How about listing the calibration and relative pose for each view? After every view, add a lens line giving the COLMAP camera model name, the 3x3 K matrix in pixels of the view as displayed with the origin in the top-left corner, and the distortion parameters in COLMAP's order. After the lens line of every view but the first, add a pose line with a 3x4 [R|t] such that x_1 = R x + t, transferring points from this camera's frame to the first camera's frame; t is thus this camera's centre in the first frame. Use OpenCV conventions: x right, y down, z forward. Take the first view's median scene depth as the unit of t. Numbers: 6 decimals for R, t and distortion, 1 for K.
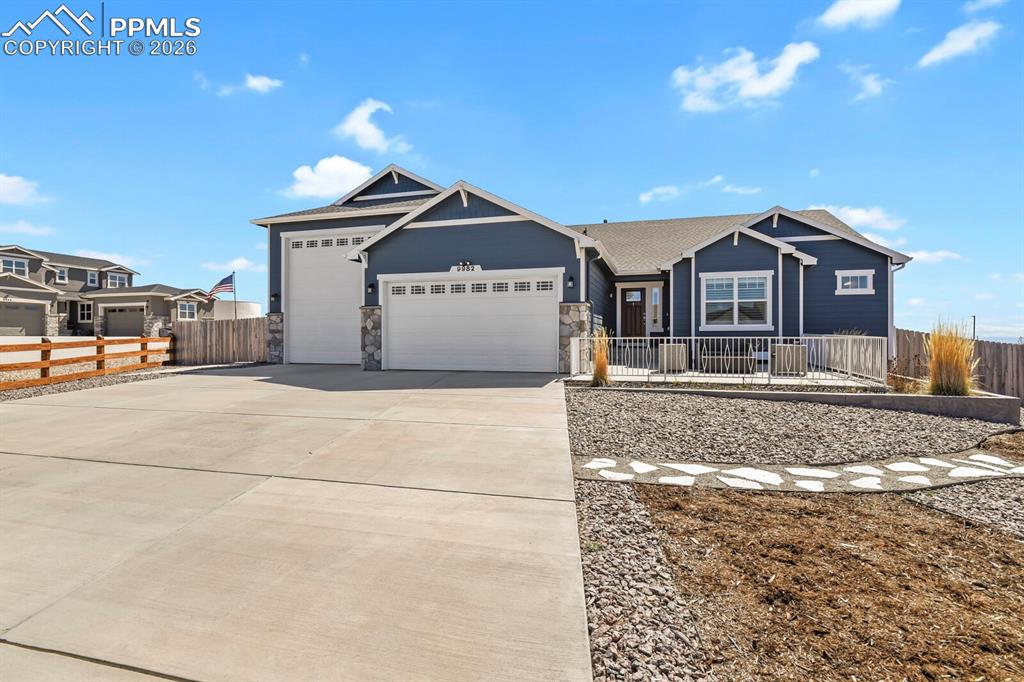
lens RADIAL K [[494.5, 0, 512.0], [0, 494.5, 341.0], [0, 0, 1]] dist [-0.015785, -0.000320]
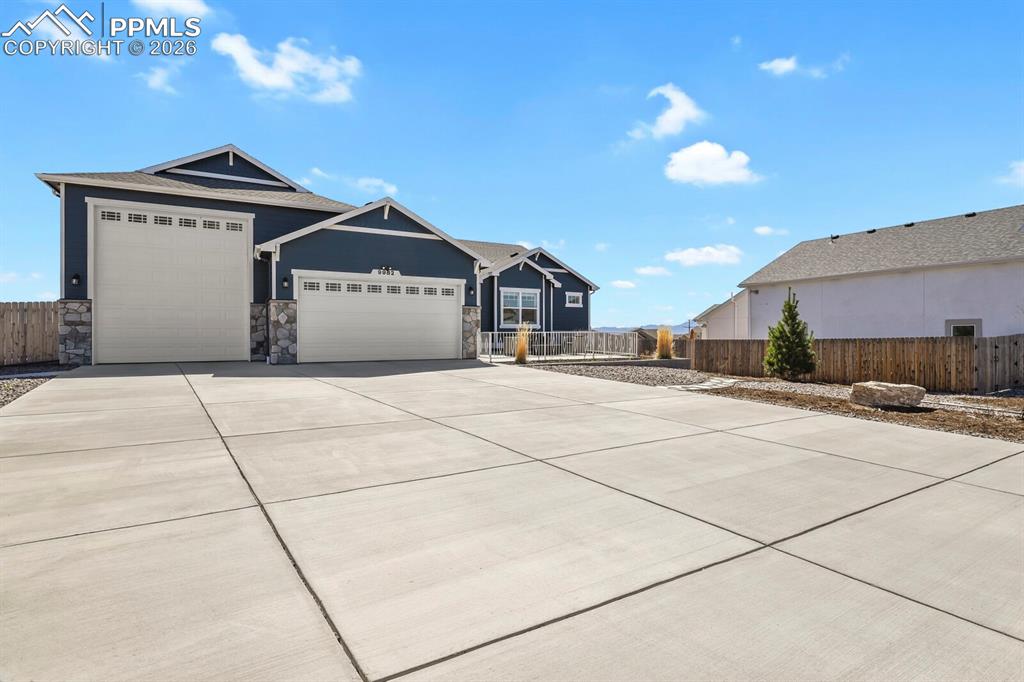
lens RADIAL K [[494.5, 0, 512.0], [0, 494.5, 341.0], [0, 0, 1]] dist [-0.015785, -0.000320]
pose [[0.706465, -0.007906, 0.707704, -0.610706], [0.004797, 0.999968, 0.006382, 0.007538], [-0.707732, -0.001113, 0.706480, -0.026861]]
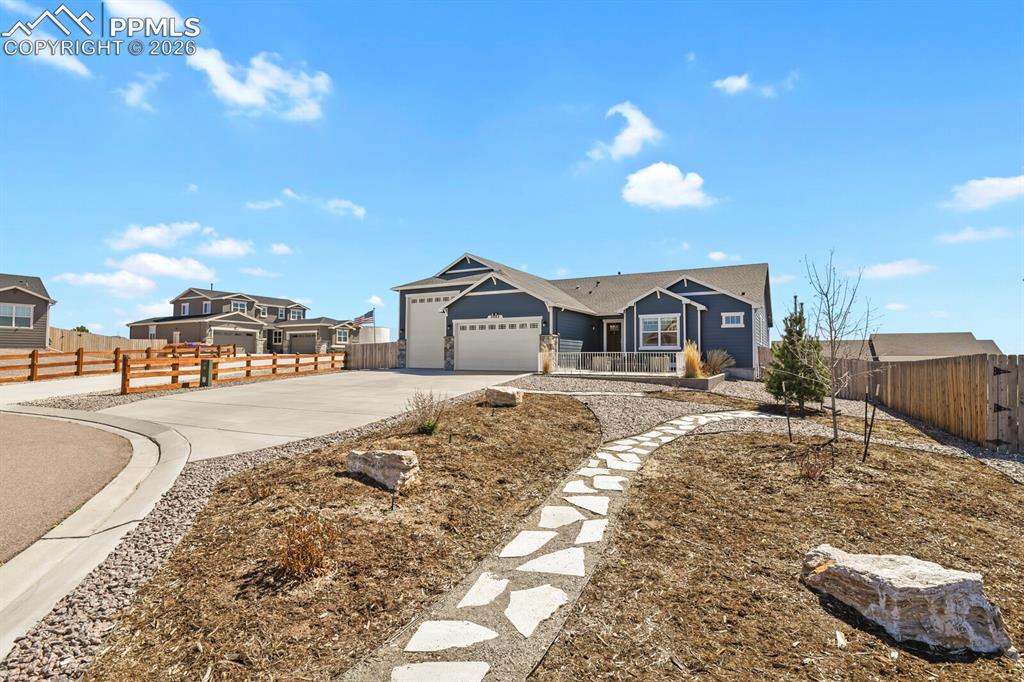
lens RADIAL K [[494.5, 0, 512.0], [0, 494.5, 341.0], [0, 0, 1]] dist [-0.015785, -0.000320]
pose [[0.974499, -0.002405, -0.224379, 0.343421], [-0.007382, 0.999058, -0.042770, 0.024269], [0.224270, 0.043336, 0.973563, -0.725727]]
